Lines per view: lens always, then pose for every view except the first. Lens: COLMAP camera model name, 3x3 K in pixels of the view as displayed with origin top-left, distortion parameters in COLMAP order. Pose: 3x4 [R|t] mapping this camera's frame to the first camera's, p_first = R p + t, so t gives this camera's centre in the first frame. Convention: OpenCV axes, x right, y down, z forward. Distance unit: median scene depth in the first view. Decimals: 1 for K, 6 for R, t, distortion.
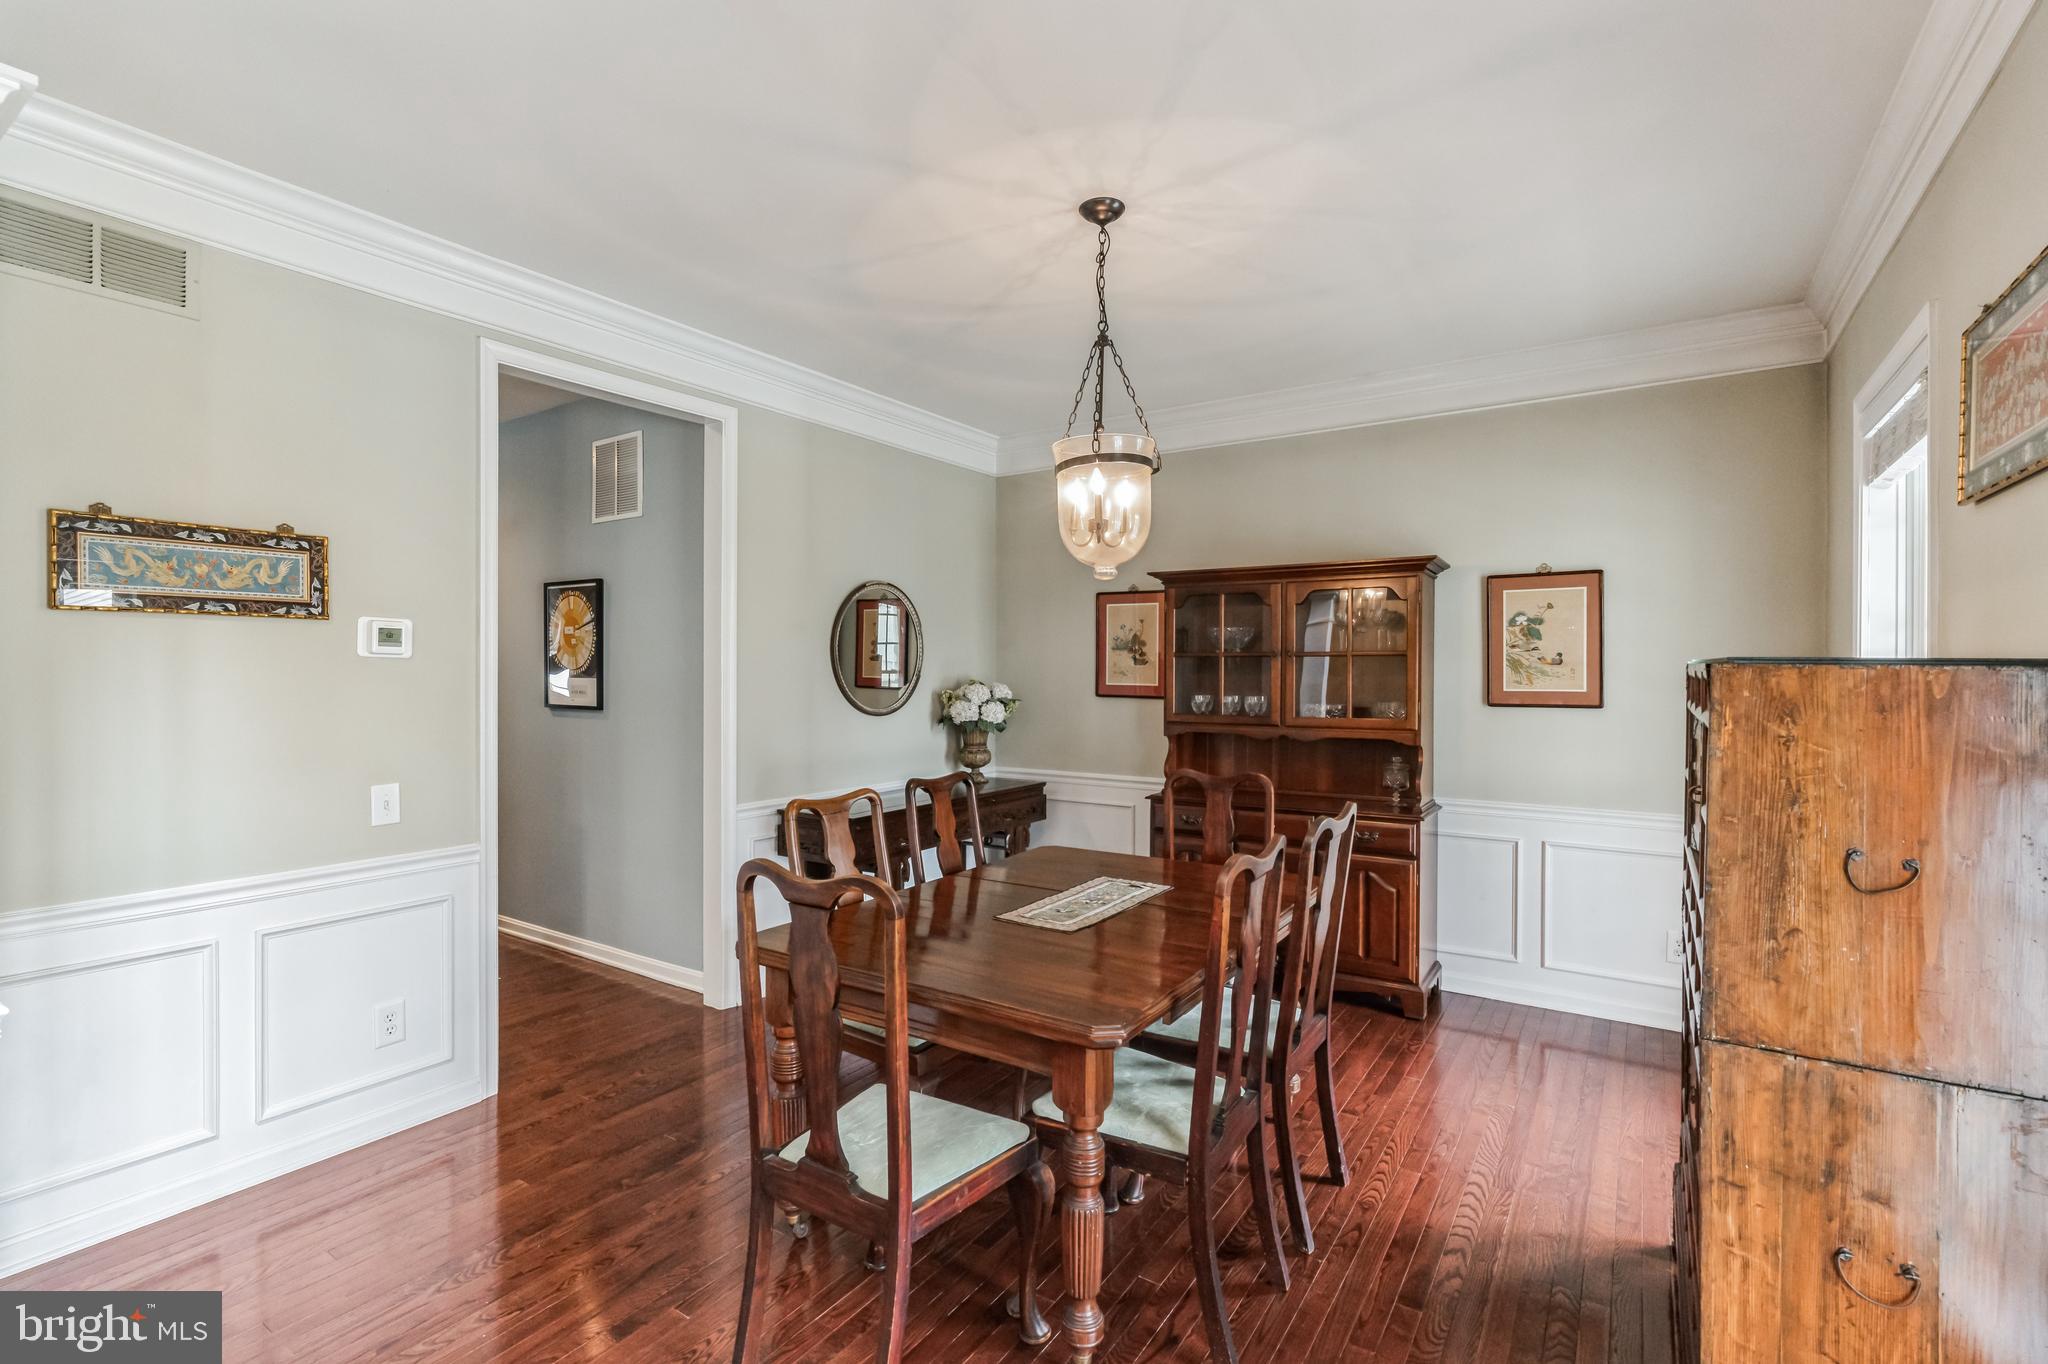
lens RADIAL K [[923.8, 0, 1018.9], [0, 923.8, 679.8], [0, 0, 1]] dist [-0.010939, 0.002528]
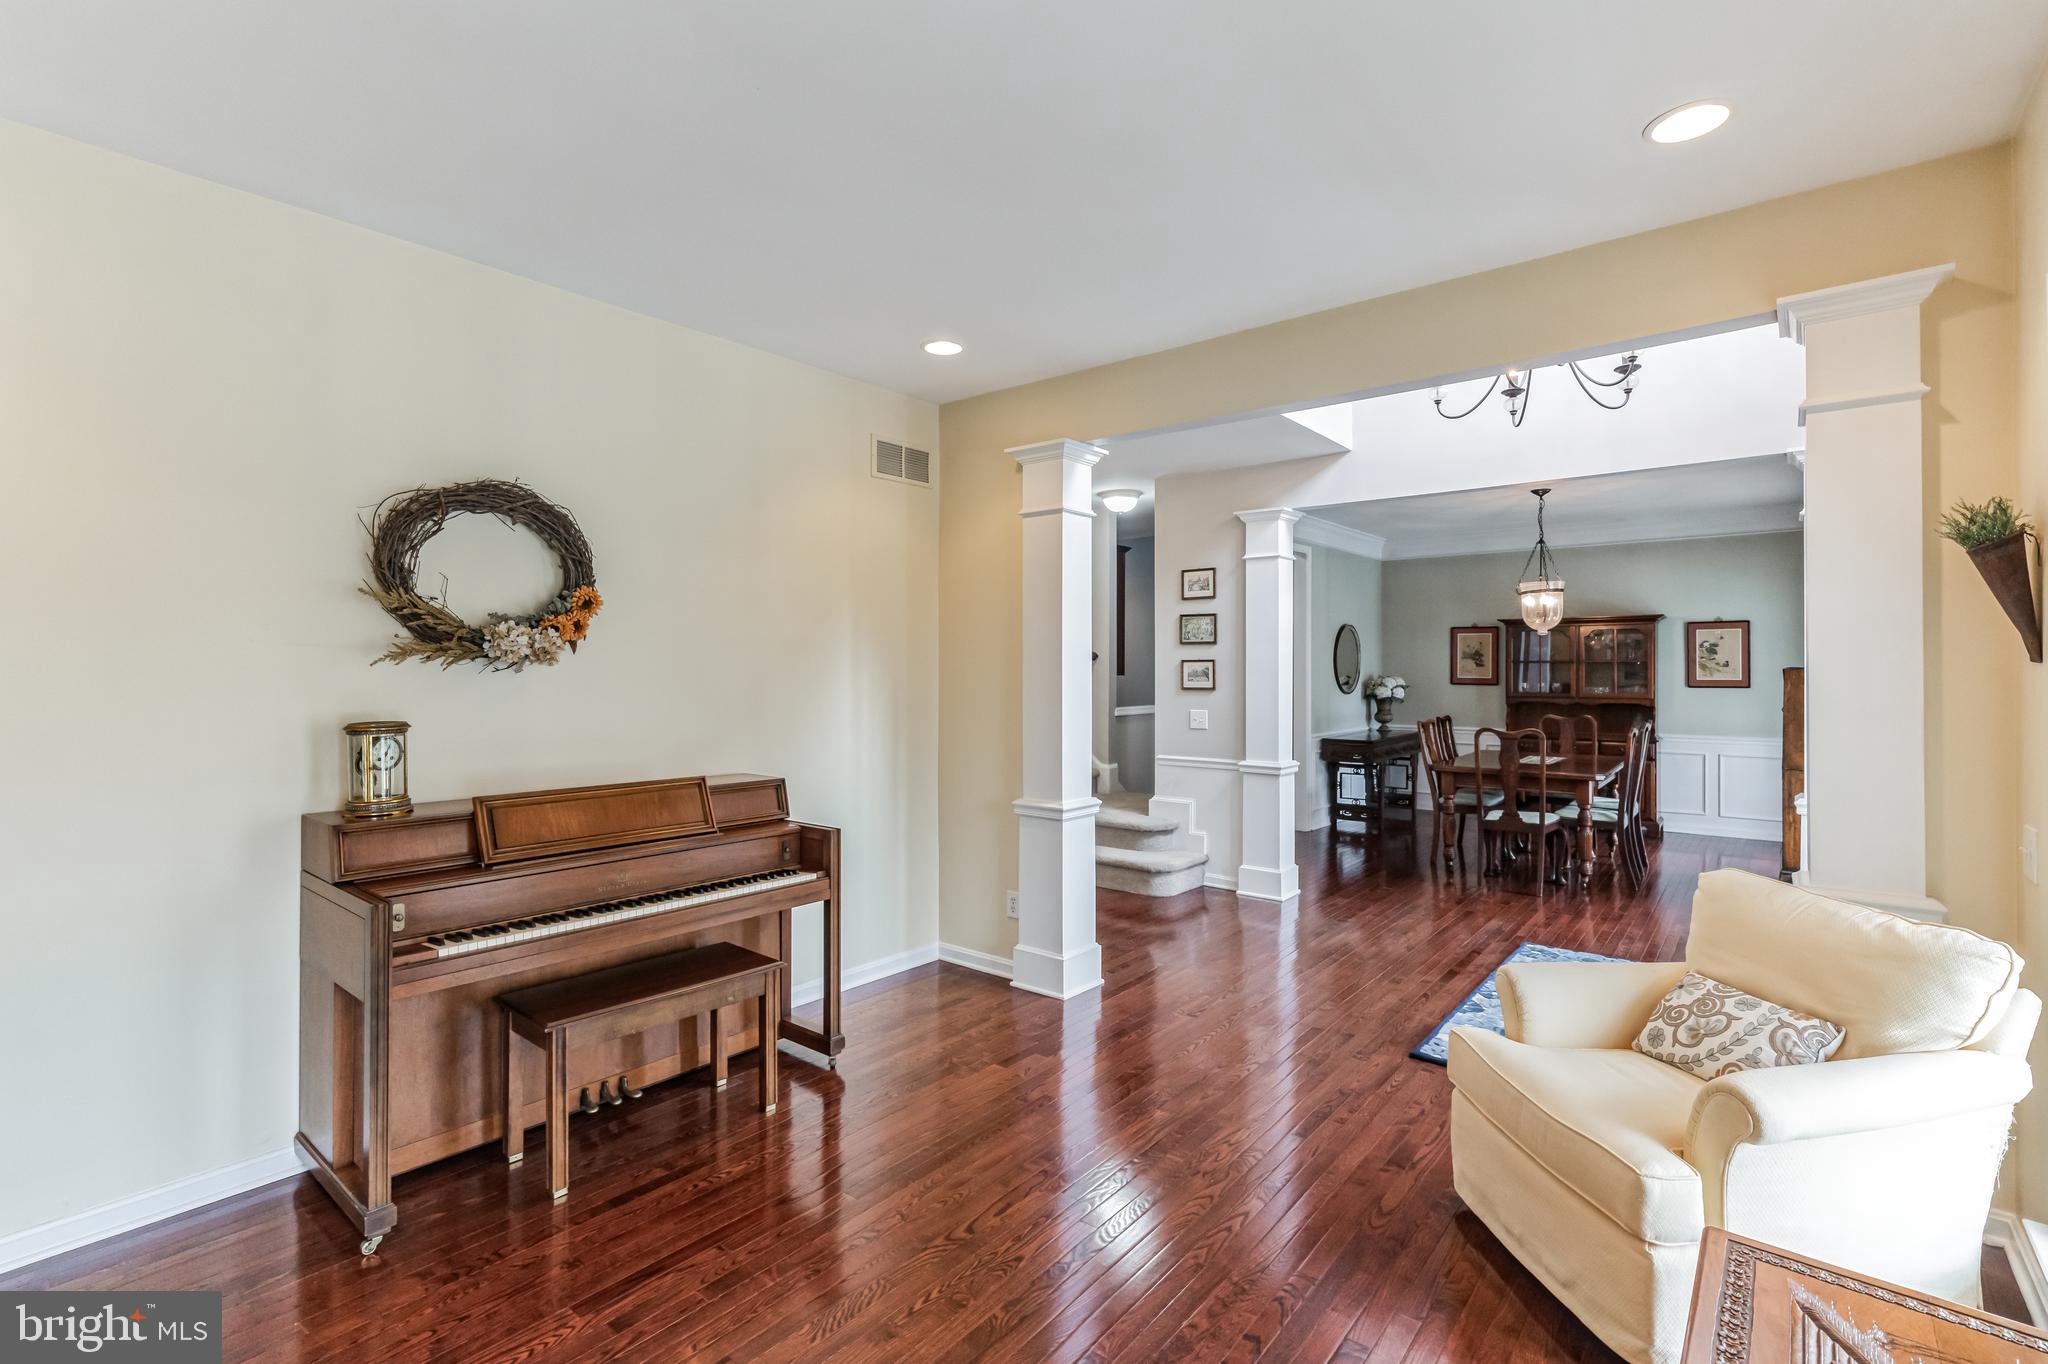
lens RADIAL K [[923.8, 0, 1019.4], [0, 923.8, 672.7], [0, 0, 1]] dist [-0.010939, 0.002528]
pose [[0.994401, -0.002686, -0.105643, -0.743092], [0.002082, 0.999981, -0.005831, 0.005694], [0.105656, 0.005579, 0.994387, -1.168772]]
